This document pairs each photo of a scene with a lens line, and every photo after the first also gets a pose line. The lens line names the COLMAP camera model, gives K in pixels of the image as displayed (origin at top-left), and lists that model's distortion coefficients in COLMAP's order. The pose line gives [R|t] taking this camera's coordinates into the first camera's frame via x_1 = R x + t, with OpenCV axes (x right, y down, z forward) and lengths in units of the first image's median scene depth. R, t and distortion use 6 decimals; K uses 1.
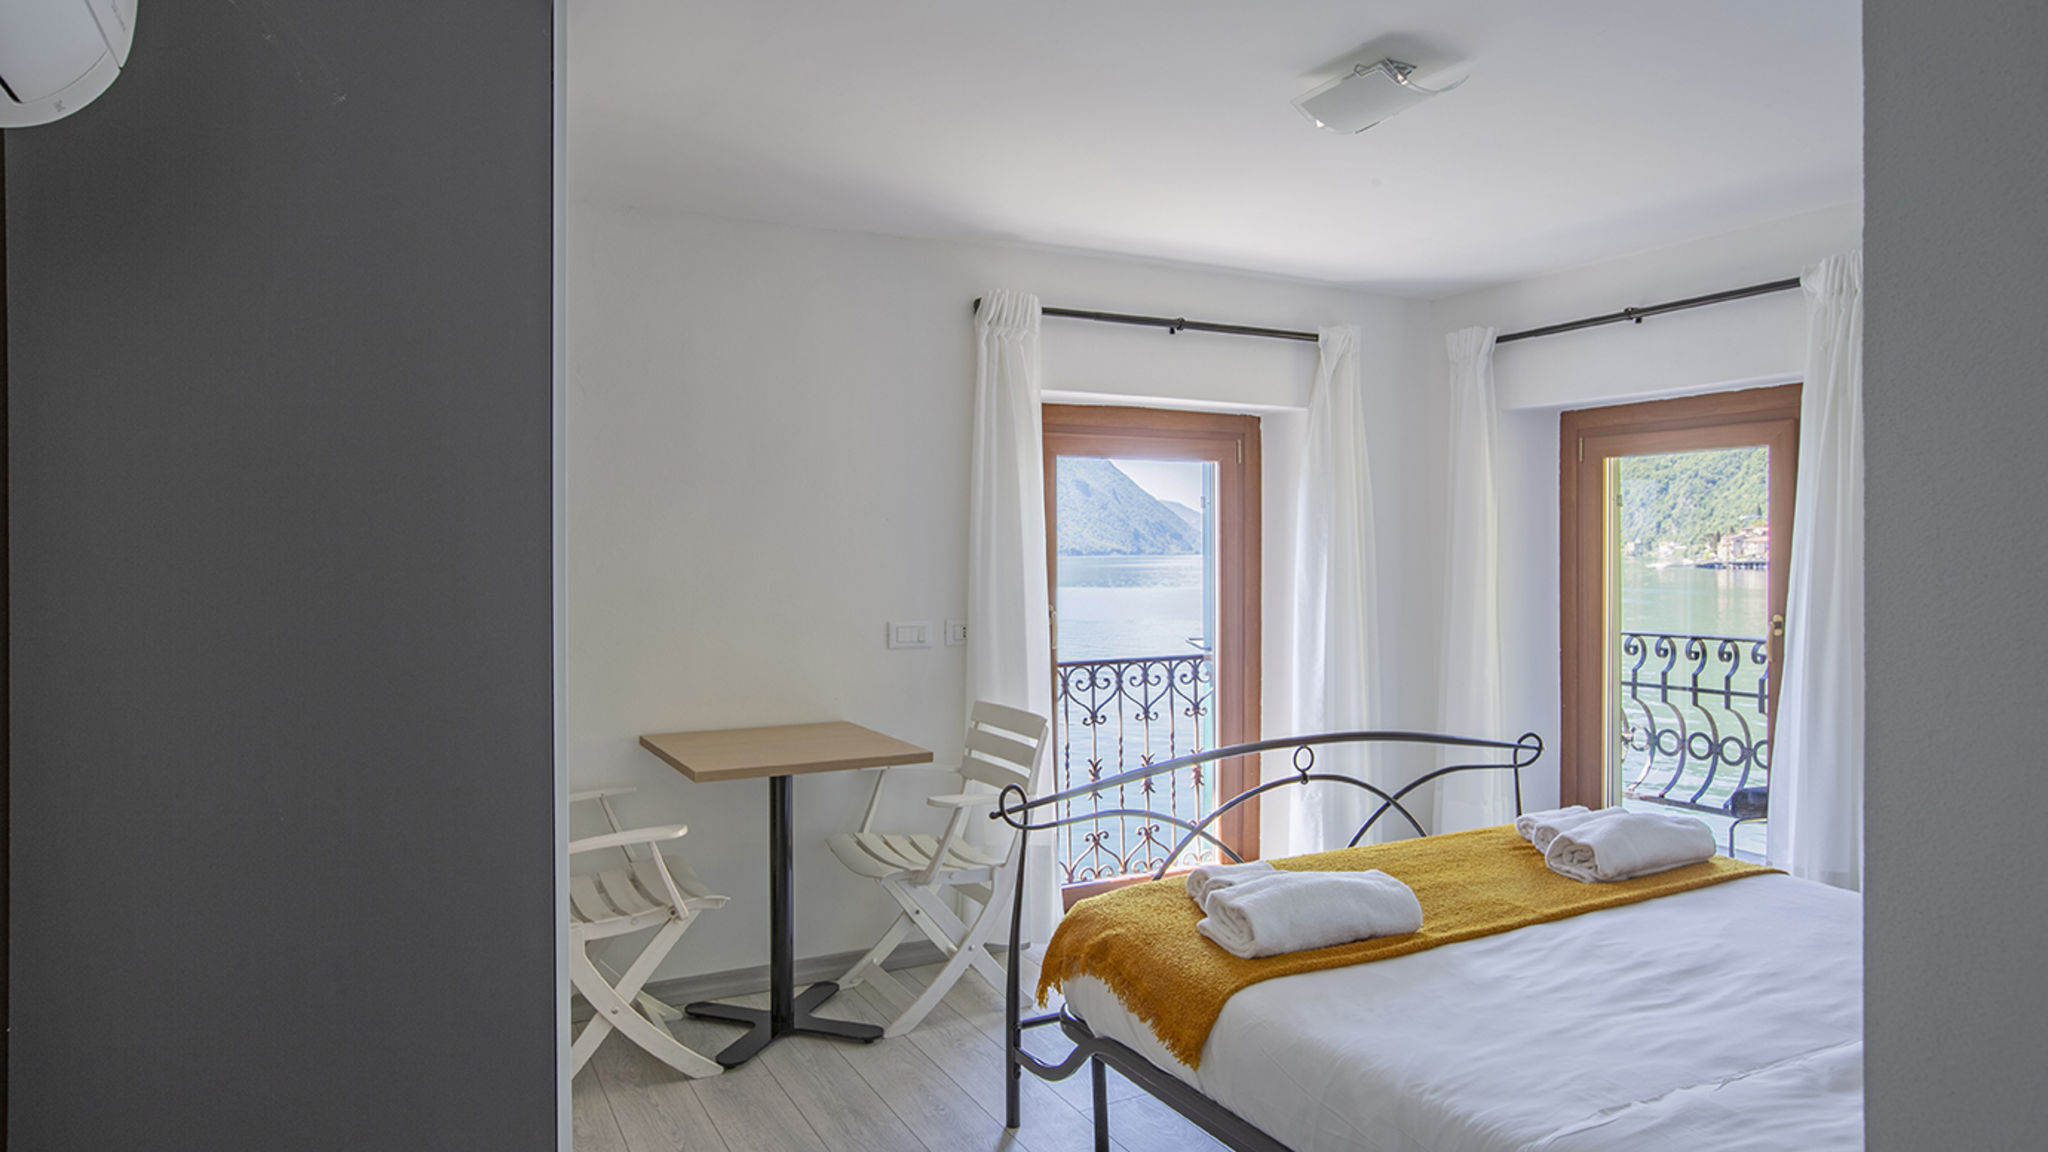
lens RADIAL K [[1312.5, 0, 1017.8], [0, 1312.5, 565.1], [0, 0, 1]] dist [-0.032841, -0.000989]
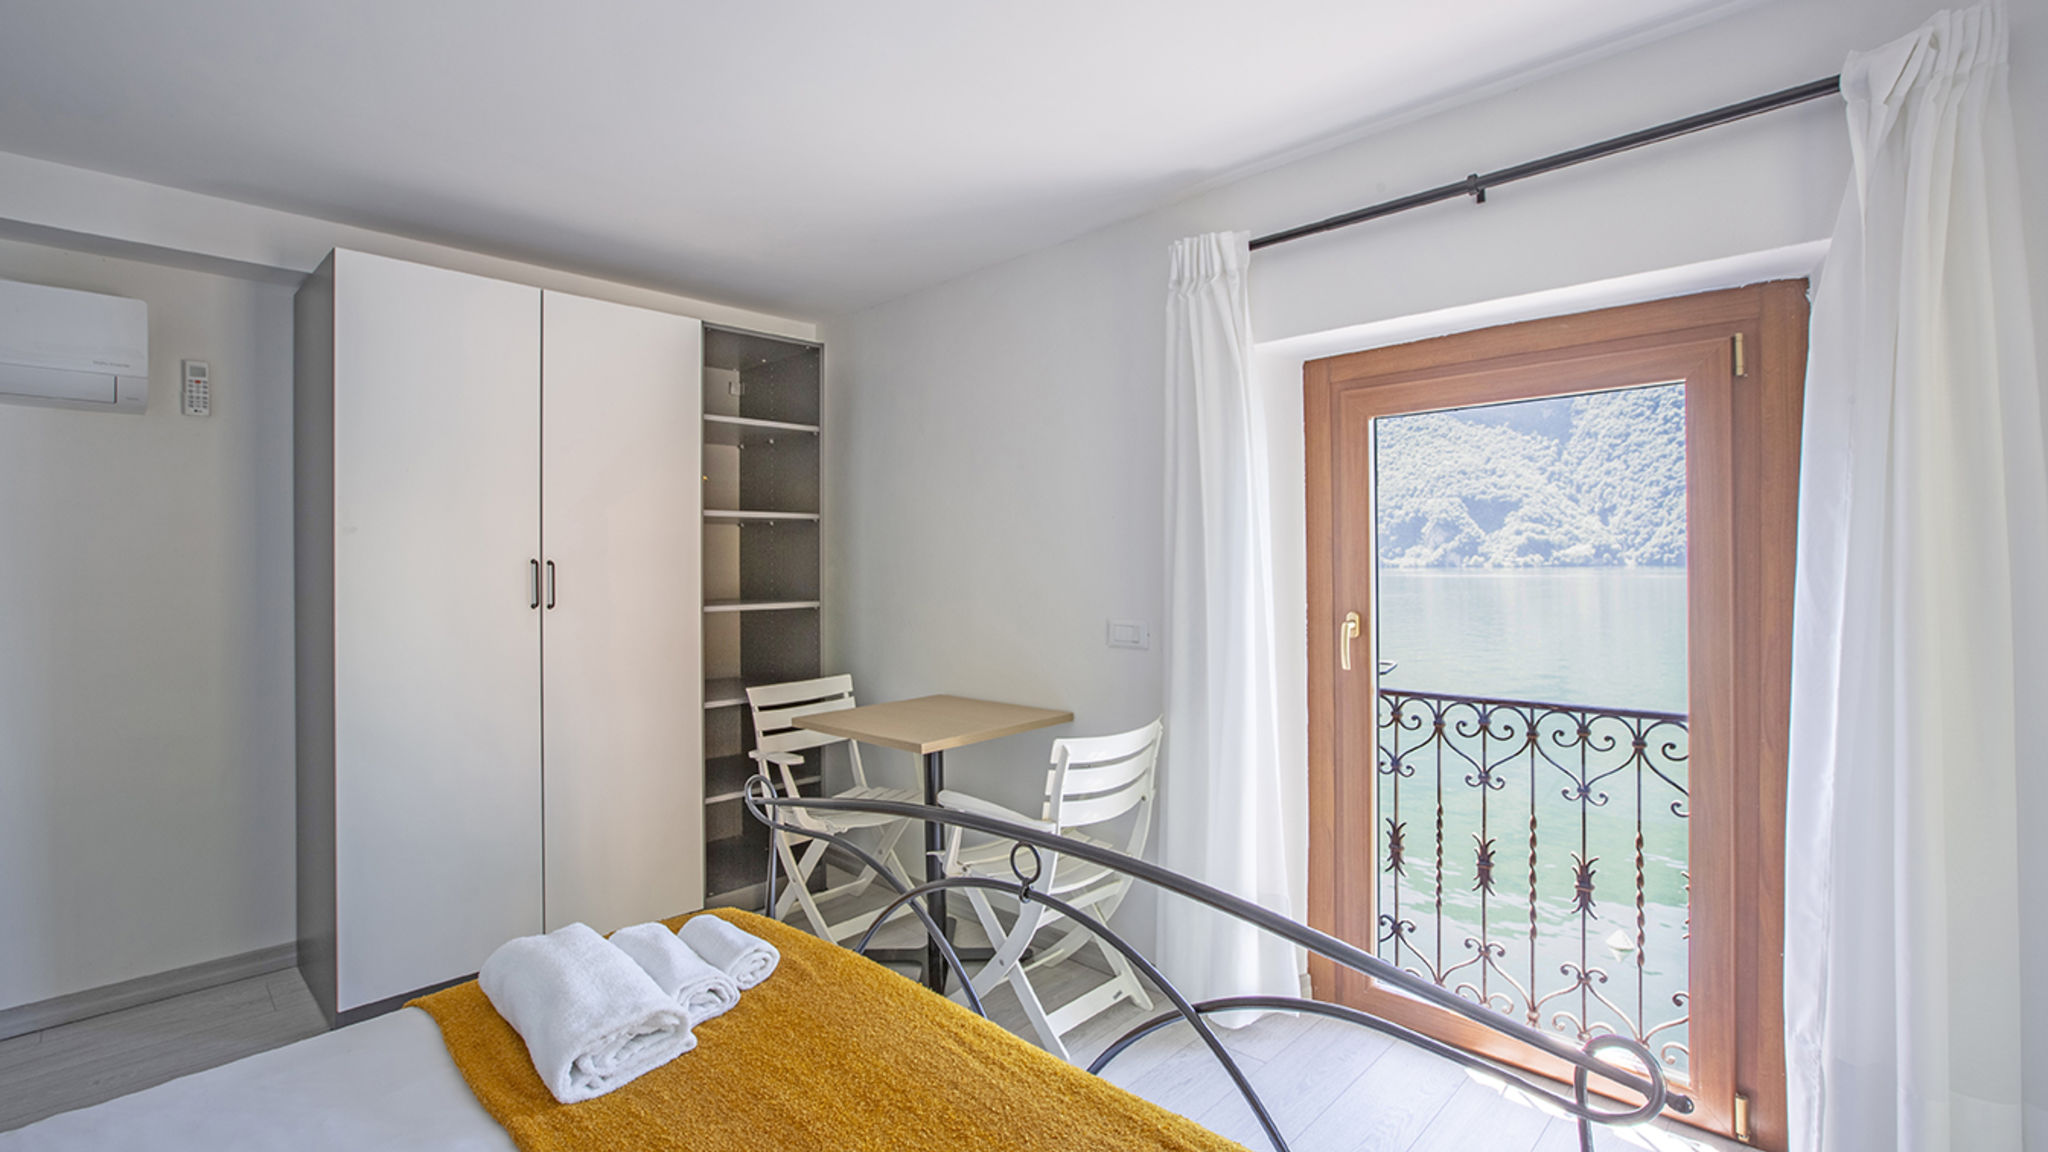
lens RADIAL K [[935.9, 0, 1014.1], [0, 935.9, 559.8], [0, 0, 1]] dist [-0.038630, 0.012847]
pose [[0.284622, -0.006971, -0.958614, 0.457596], [-0.003643, 0.999958, -0.008353, 0.004262], [0.958633, 0.005870, 0.284585, 0.611942]]
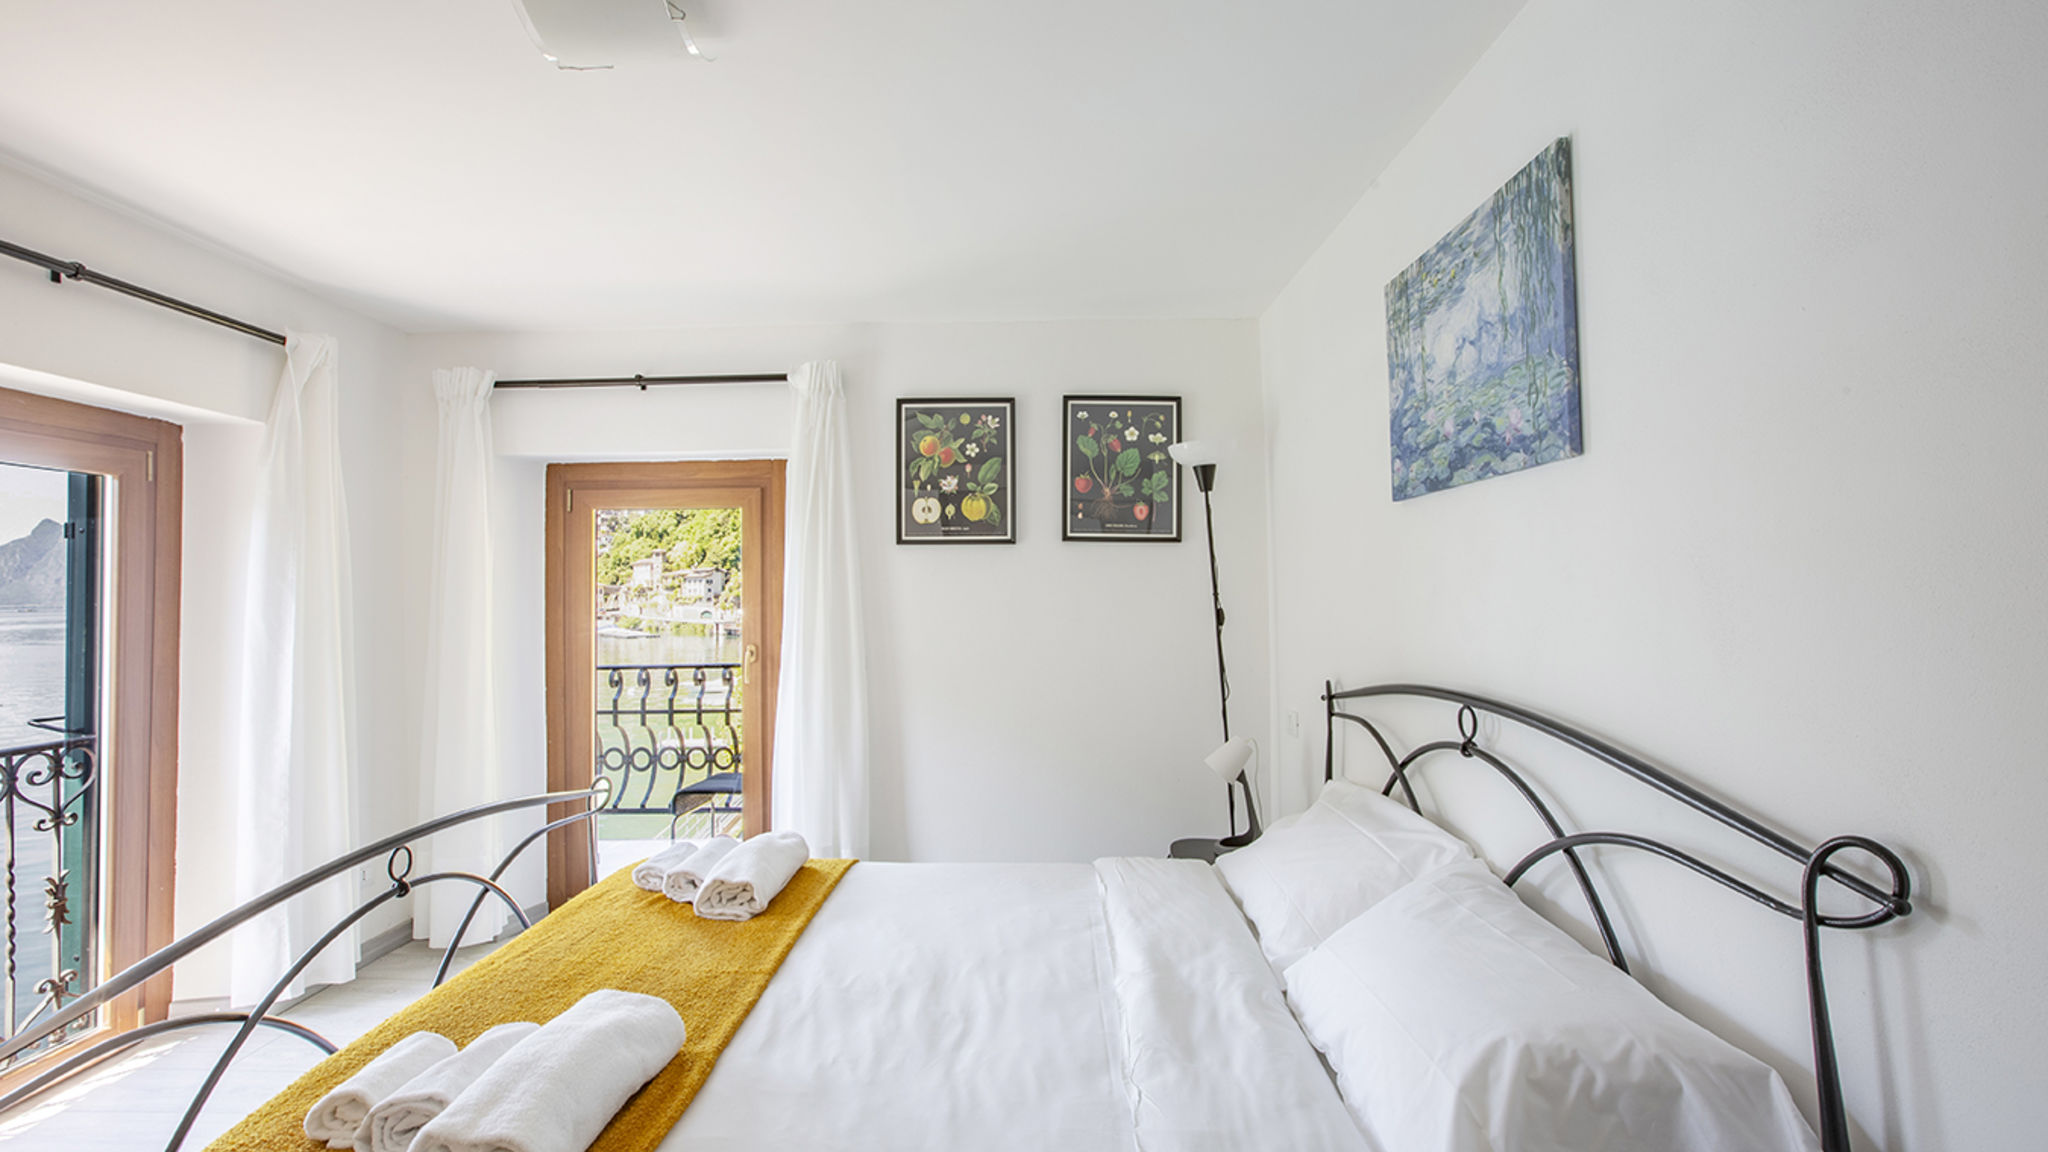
lens RADIAL K [[935.9, 0, 1069.4], [0, 935.9, 563.2], [0, 0, 1]] dist [-0.038630, 0.012847]
pose [[0.459308, 0.026198, 0.887891, -0.056032], [0.021876, 0.998928, -0.040791, 0.003467], [-0.888008, 0.038159, 0.458243, 0.288130]]
